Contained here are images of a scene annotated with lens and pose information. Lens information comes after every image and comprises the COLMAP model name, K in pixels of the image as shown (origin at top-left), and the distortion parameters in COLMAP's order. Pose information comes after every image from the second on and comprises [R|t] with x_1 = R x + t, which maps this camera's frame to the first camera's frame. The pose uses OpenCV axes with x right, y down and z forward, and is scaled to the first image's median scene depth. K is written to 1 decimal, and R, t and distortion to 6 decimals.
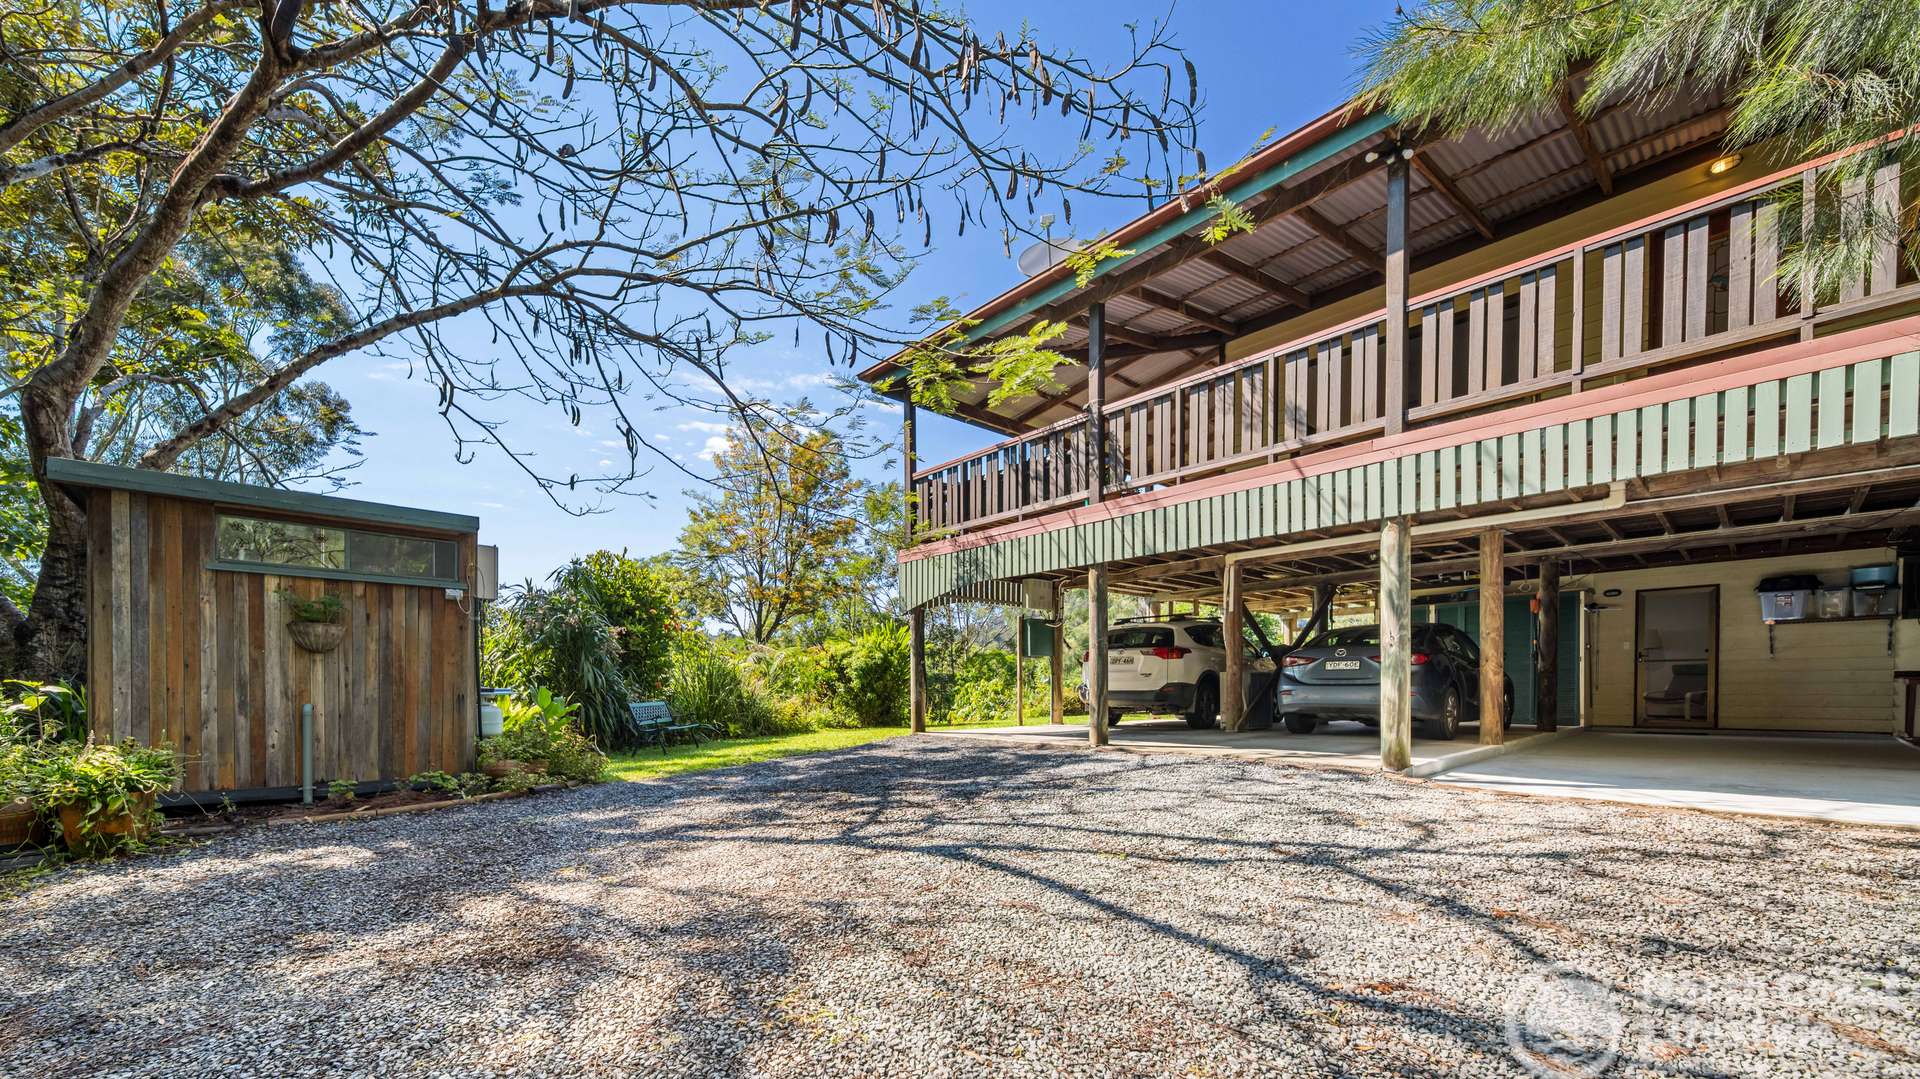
lens RADIAL K [[690.1, 0, 960.6], [0, 690.1, 527.6], [0, 0, 1]] dist [-0.000117, -0.000056]
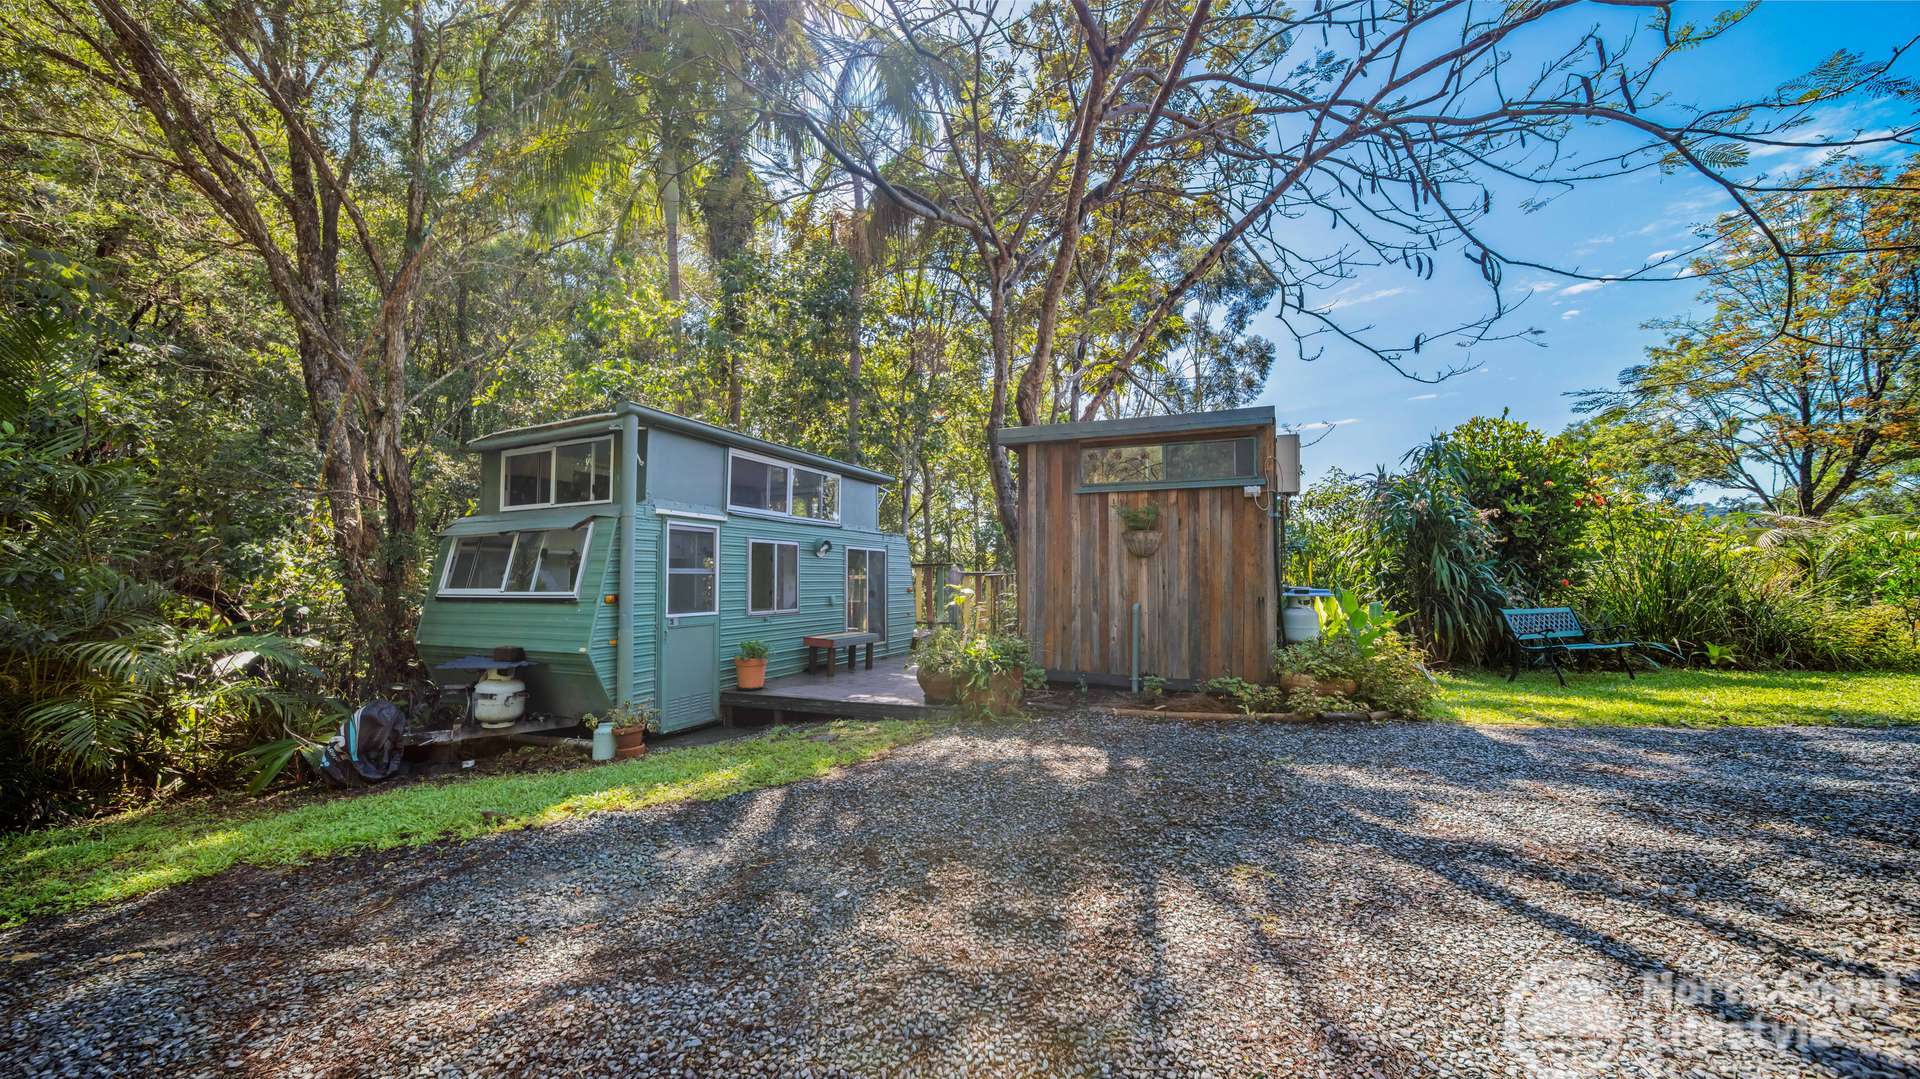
lens RADIAL K [[688.8, 0, 954.8], [0, 688.8, 552.1], [0, 0, 1]] dist [-0.005387, -0.000209]
pose [[0.375297, -0.030228, -0.926412, -0.024491], [0.206030, 0.977185, 0.051579, 0.054828], [0.903717, -0.210226, 0.372963, 0.321318]]
